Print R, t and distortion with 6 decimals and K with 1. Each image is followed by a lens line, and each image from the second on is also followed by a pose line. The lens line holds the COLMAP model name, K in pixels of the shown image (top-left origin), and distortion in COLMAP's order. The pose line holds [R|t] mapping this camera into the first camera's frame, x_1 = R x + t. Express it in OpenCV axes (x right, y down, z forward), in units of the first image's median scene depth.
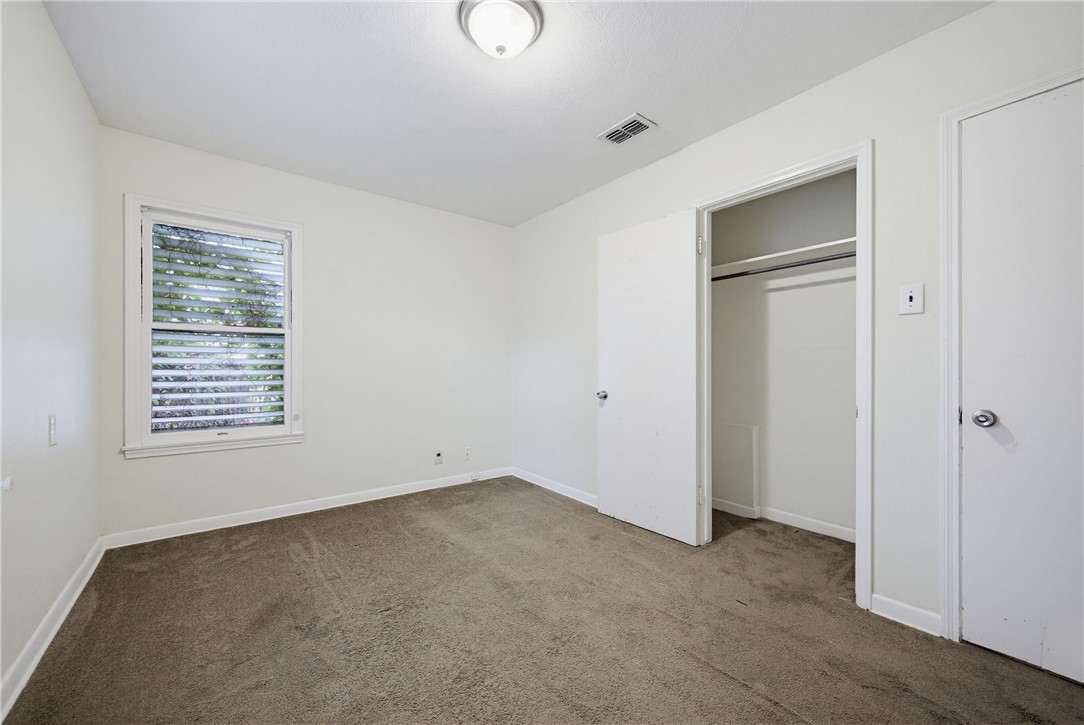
lens RADIAL K [[416.8, 0, 531.1], [0, 416.8, 366.1], [0, 0, 1]] dist [0.000188, 0.000063]
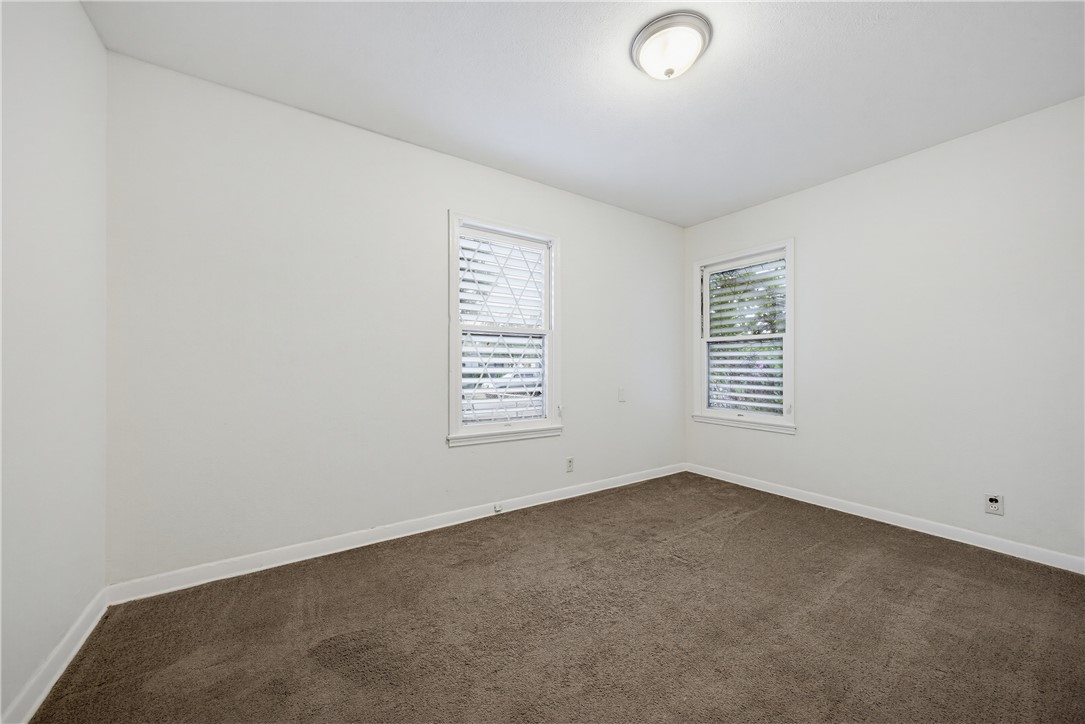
lens RADIAL K [[395.6, 0, 546.7], [0, 395.6, 364.5], [0, 0, 1]] dist [0.007460, -0.000059]
pose [[-0.050653, -0.006047, -0.998698, 0.617194], [-0.000499, 0.999982, -0.006029, 0.005420], [0.998716, 0.000193, -0.050656, 0.464259]]
